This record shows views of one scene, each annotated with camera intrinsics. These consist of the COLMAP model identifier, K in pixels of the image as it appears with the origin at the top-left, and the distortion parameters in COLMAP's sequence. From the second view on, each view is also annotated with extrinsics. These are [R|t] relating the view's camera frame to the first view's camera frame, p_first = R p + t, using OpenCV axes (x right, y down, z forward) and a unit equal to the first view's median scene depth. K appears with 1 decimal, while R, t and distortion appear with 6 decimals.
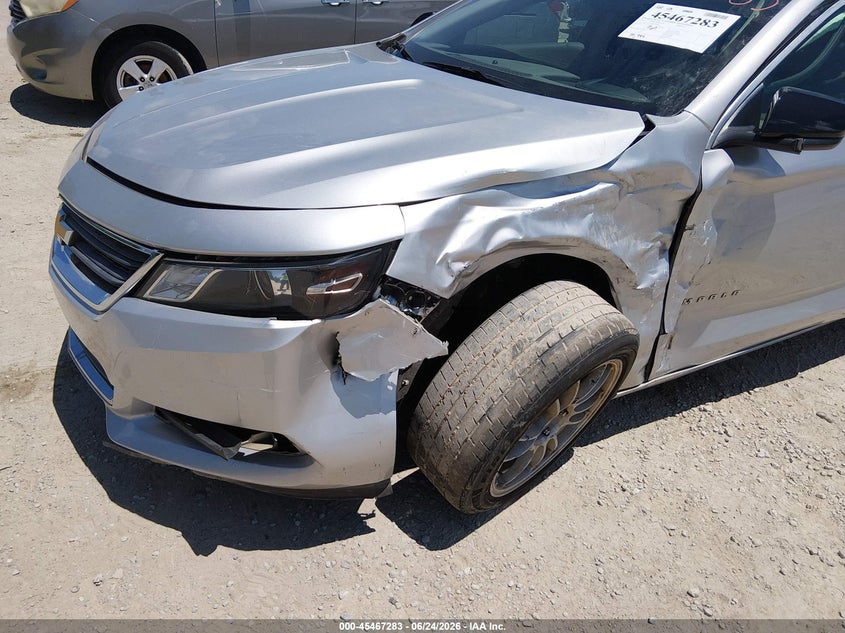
lens RADIAL K [[640.9, 0, 422.5], [0, 640.9, 316.5], [0, 0, 1]] dist [0.096449, -0.164419]
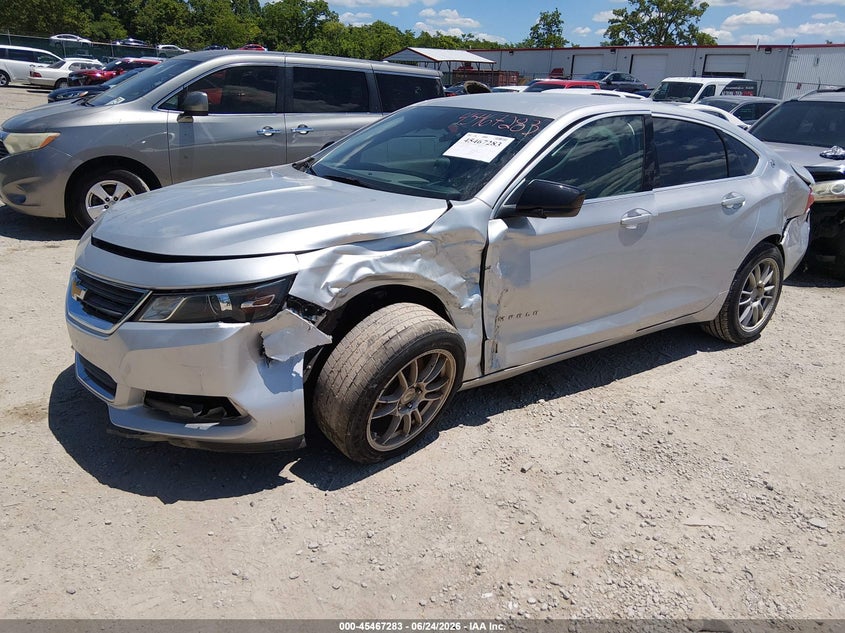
lens RADIAL K [[640.9, 0, 422.5], [0, 640.9, 316.5], [0, 0, 1]] dist [0.096449, -0.164419]
pose [[0.994992, -0.061918, 0.078473, 0.132748], [0.073556, 0.985115, -0.155363, 0.238817], [-0.067685, 0.160357, 0.984736, -0.582734]]
